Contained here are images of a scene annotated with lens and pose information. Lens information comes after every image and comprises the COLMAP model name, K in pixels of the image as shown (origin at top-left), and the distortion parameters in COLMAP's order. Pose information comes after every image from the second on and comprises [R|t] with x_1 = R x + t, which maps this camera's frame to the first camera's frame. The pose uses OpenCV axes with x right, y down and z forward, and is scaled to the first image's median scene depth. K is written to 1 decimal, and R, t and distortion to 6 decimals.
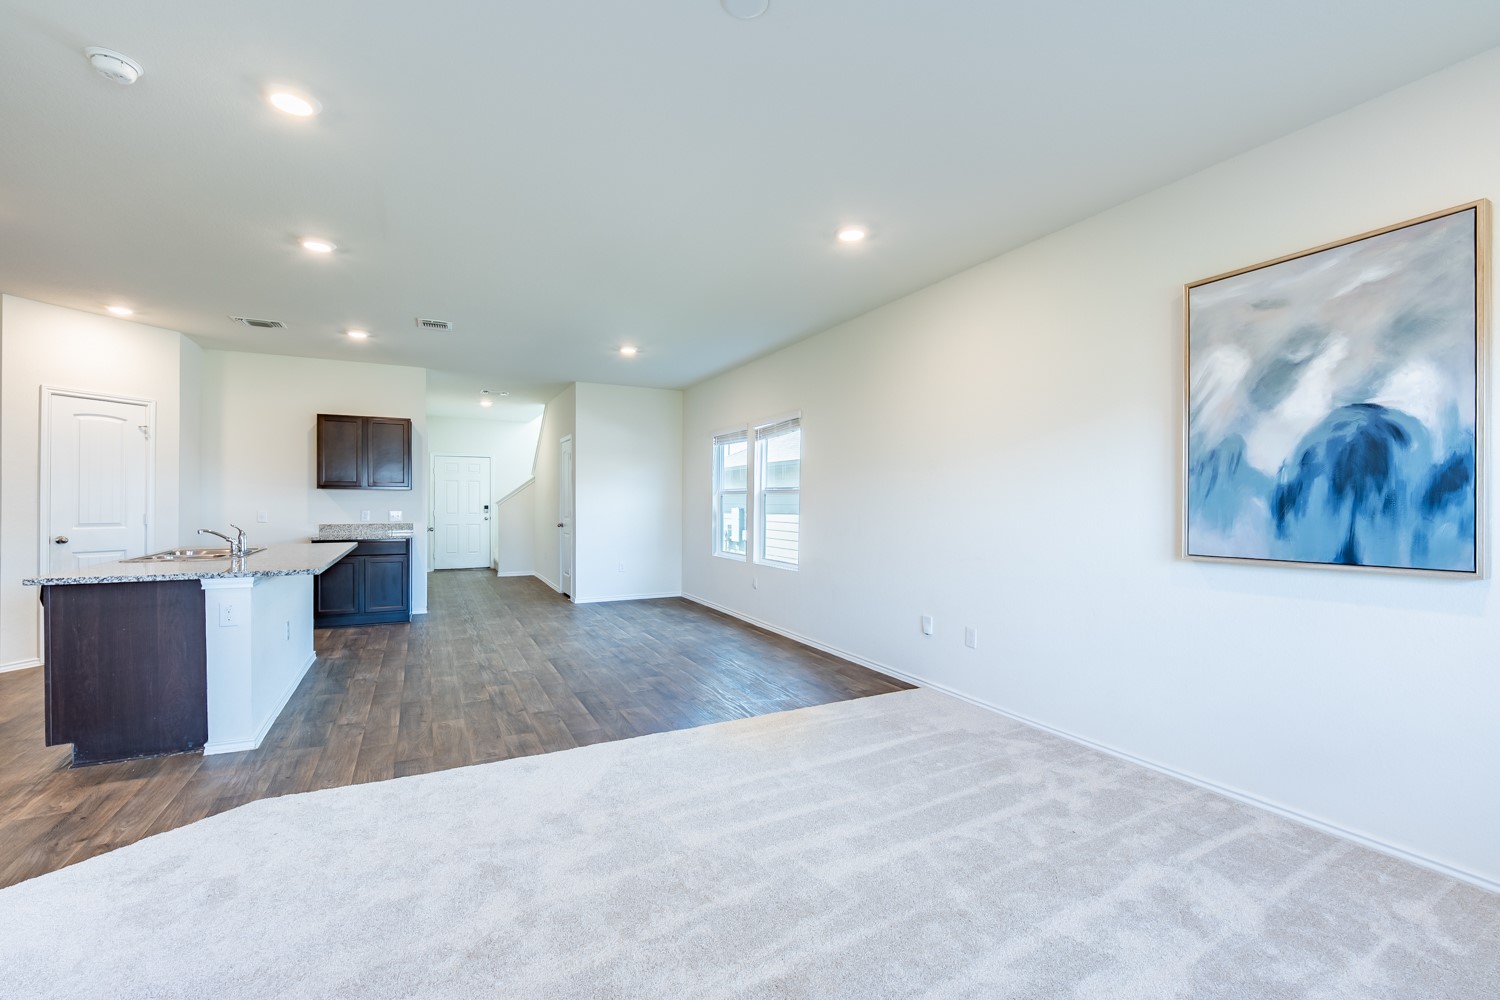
lens RADIAL K [[619.4, 0, 755.9], [0, 619.4, 499.3], [0, 0, 1]] dist [-0.001201, -0.009367]
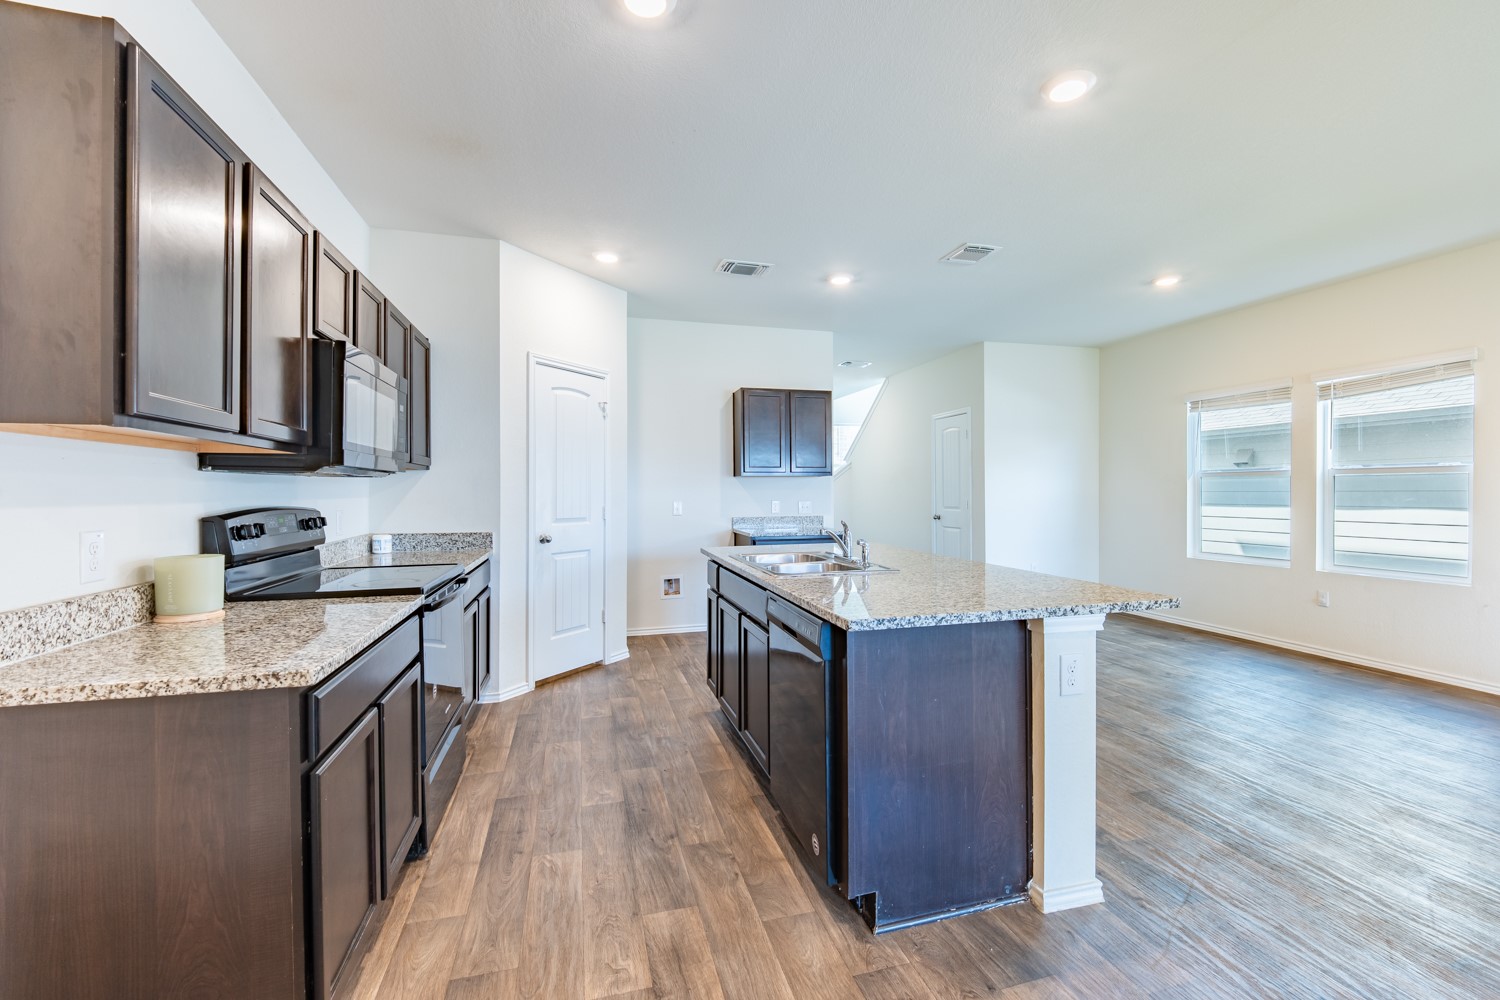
lens RADIAL K [[619.4, 0, 755.9], [0, 619.4, 499.3], [0, 0, 1]] dist [-0.001201, -0.009367]
pose [[0.976886, -0.006456, -0.213662, -0.535733], [0.009688, 0.999854, 0.014081, 0.003144], [0.213540, -0.015825, 0.976806, 0.185842]]
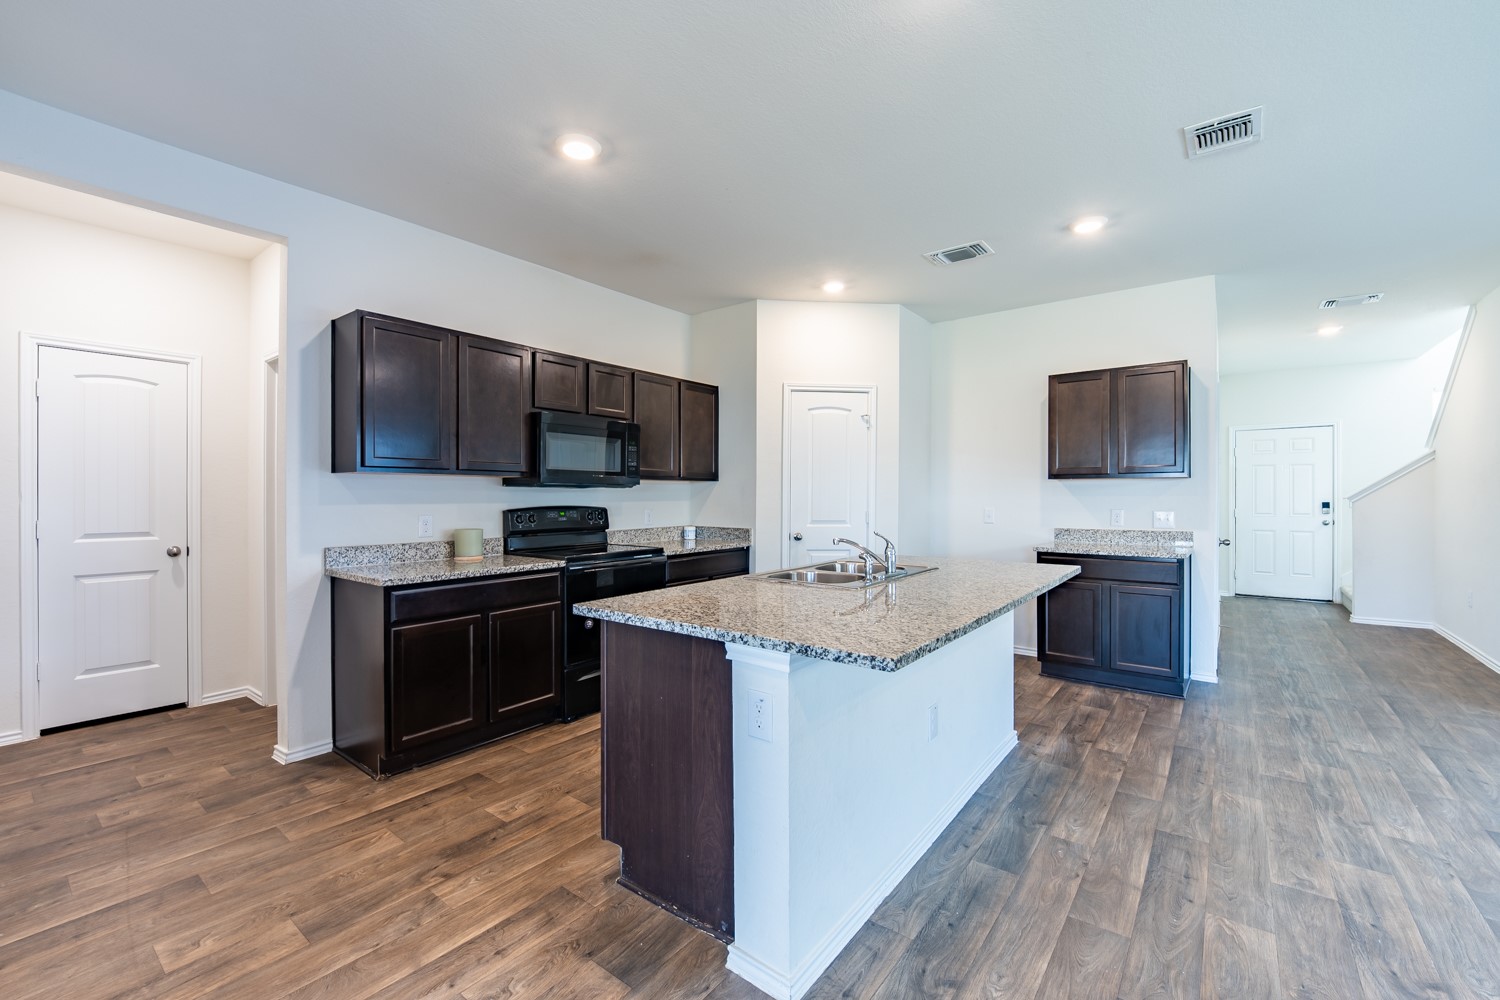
lens RADIAL K [[619.4, 0, 755.9], [0, 619.4, 499.3], [0, 0, 1]] dist [-0.001201, -0.009367]
pose [[0.412504, -0.000814, -0.910955, -0.202832], [0.006335, 0.999978, 0.001974, 0.002885], [0.910934, -0.006585, 0.412500, 0.411032]]
